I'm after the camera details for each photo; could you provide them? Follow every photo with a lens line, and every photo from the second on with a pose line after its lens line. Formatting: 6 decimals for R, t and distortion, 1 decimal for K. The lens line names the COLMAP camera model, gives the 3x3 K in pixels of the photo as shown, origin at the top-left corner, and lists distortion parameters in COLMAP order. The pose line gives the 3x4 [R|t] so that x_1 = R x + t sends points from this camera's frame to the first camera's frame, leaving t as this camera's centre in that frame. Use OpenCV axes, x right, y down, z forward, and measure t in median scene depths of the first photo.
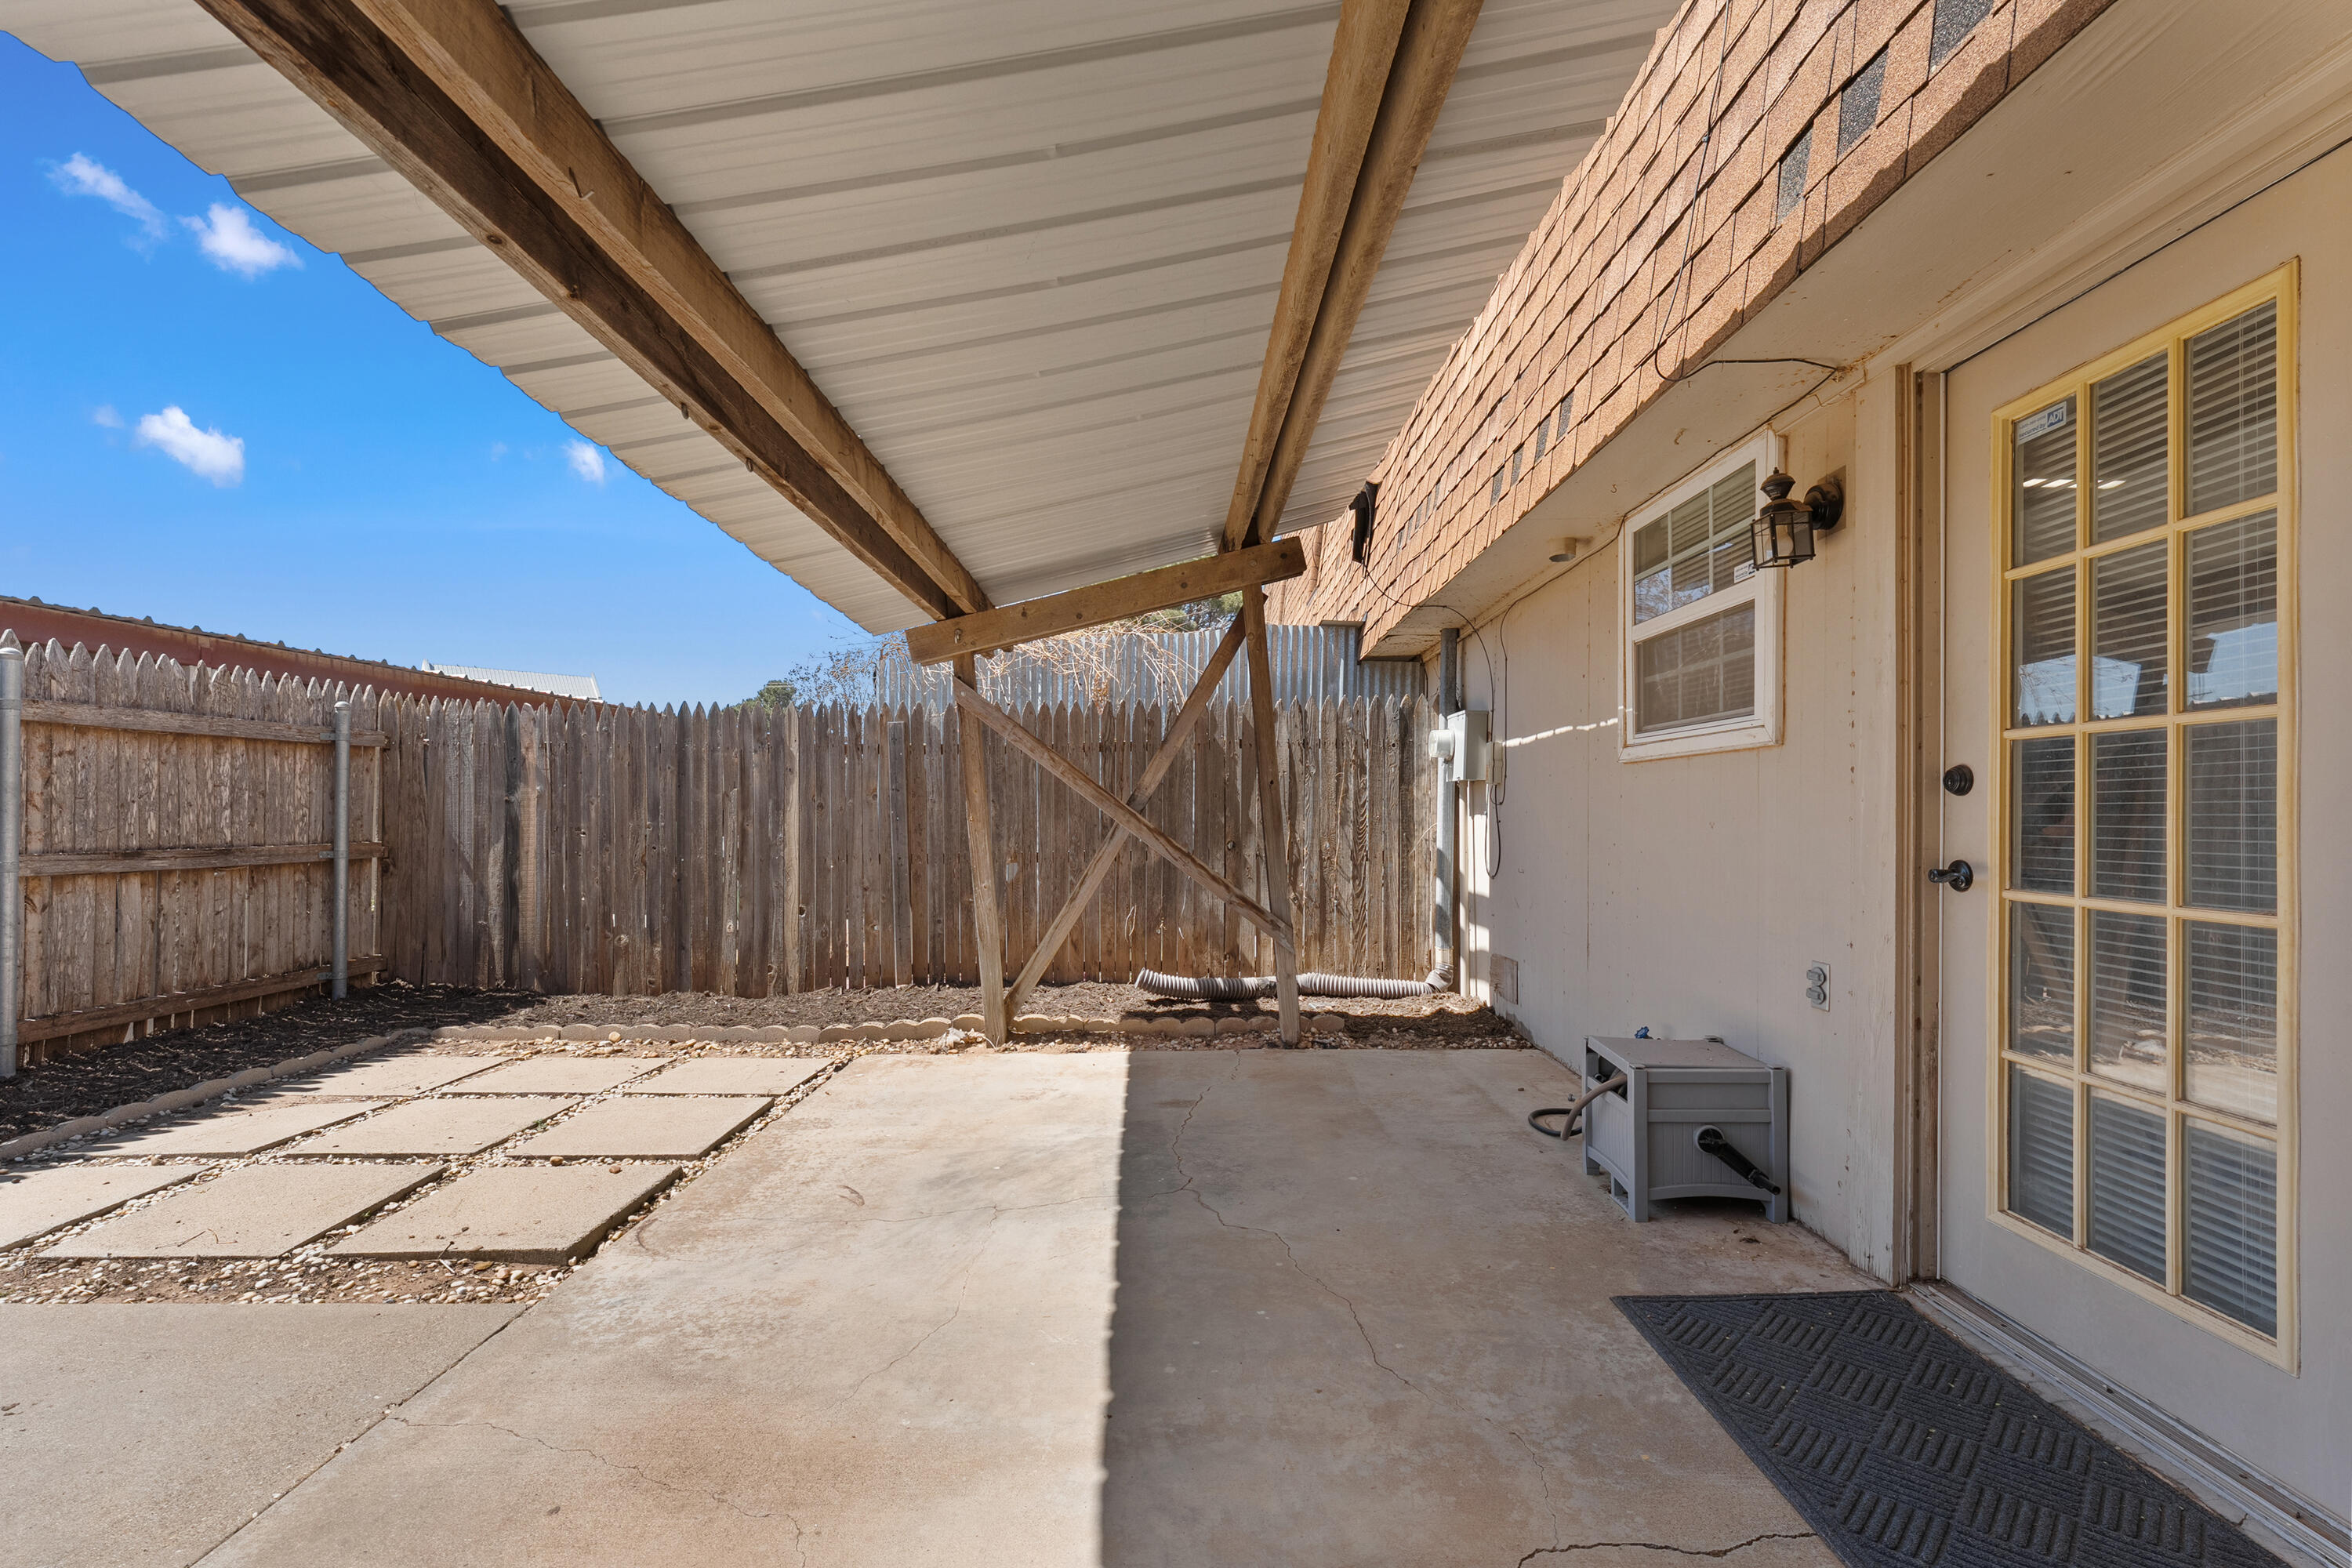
lens RADIAL K [[1049.8, 0, 1177.1], [0, 1049.8, 799.5], [0, 0, 1]] dist [0.001795, -0.000160]
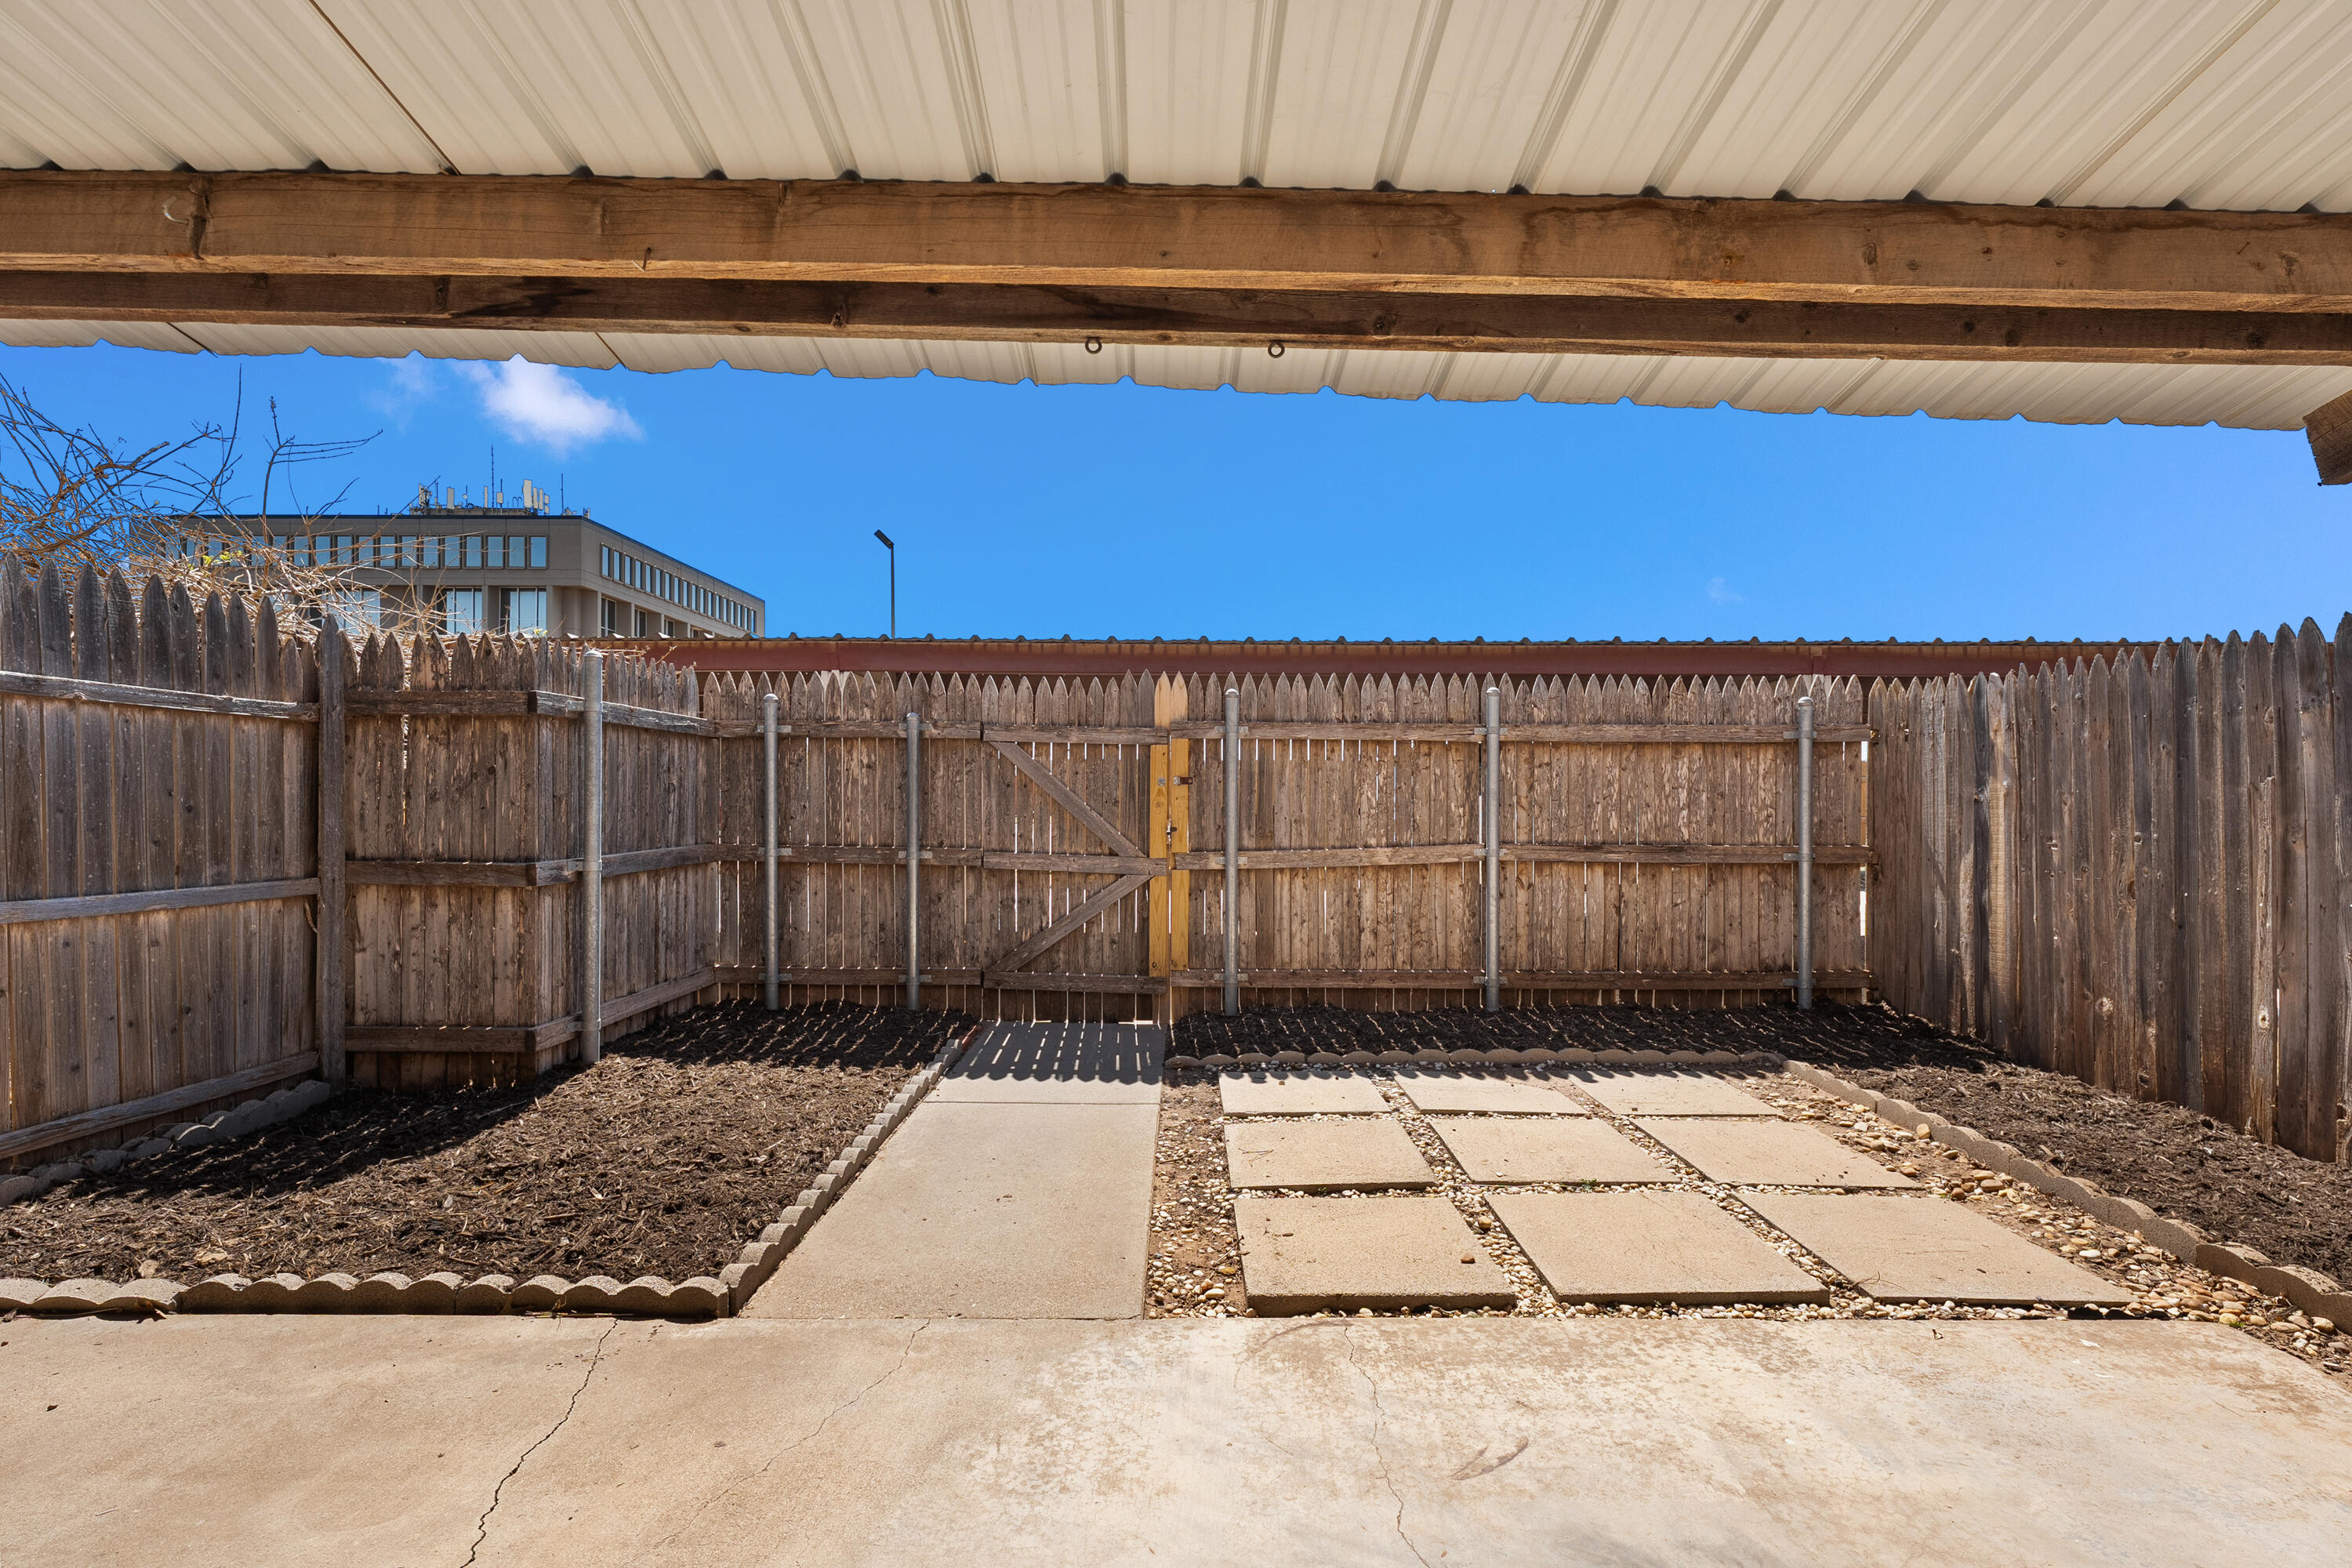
lens RADIAL K [[1049.8, 0, 1177.5], [0, 1049.8, 797.6], [0, 0, 1]] dist [0.001795, -0.000160]
pose [[0.008168, -0.007438, -0.999939, 0.160419], [0.007198, 0.999947, -0.007379, 0.001080], [0.999941, -0.007137, 0.008221, 0.449908]]
